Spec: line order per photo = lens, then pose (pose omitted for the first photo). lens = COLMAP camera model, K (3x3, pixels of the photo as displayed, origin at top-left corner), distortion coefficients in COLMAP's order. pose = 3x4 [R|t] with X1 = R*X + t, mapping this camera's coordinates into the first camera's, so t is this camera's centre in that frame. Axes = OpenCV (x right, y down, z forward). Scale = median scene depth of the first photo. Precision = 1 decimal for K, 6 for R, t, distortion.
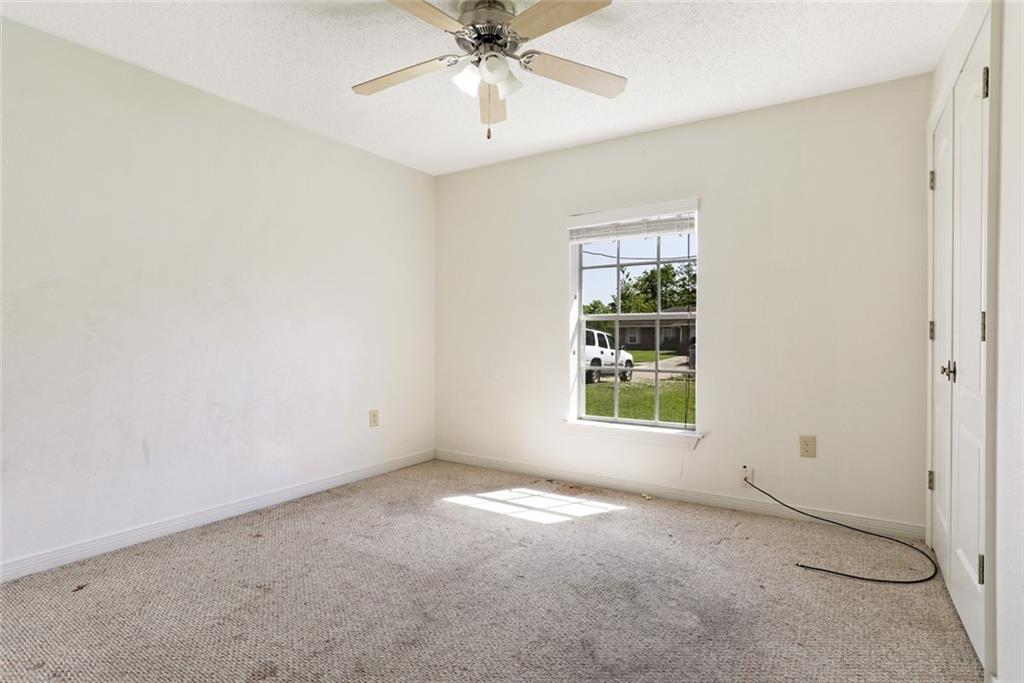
lens RADIAL K [[525.3, 0, 511.3], [0, 525.3, 342.8], [0, 0, 1]] dist [-0.040206, 0.025617]
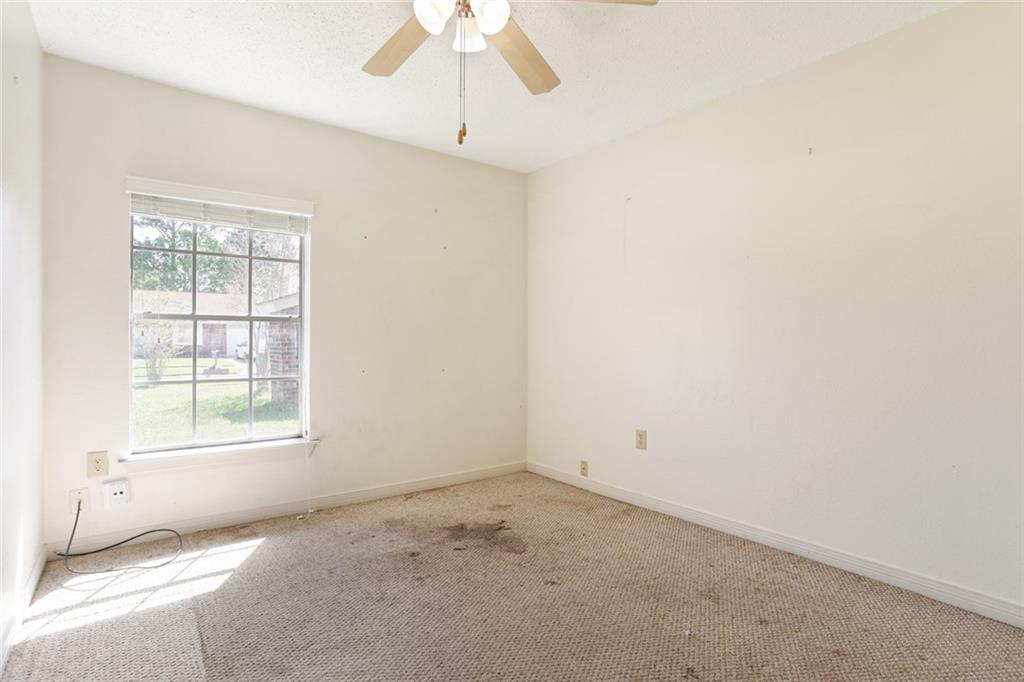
lens RADIAL K [[525.3, 0, 513.8], [0, 525.3, 336.1], [0, 0, 1]] dist [-0.040206, 0.025617]
pose [[0.353860, 0.001272, 0.935298, -0.430109], [0.014173, 0.999877, -0.006722, -0.008670], [-0.935191, 0.015635, 0.353798, 0.294863]]
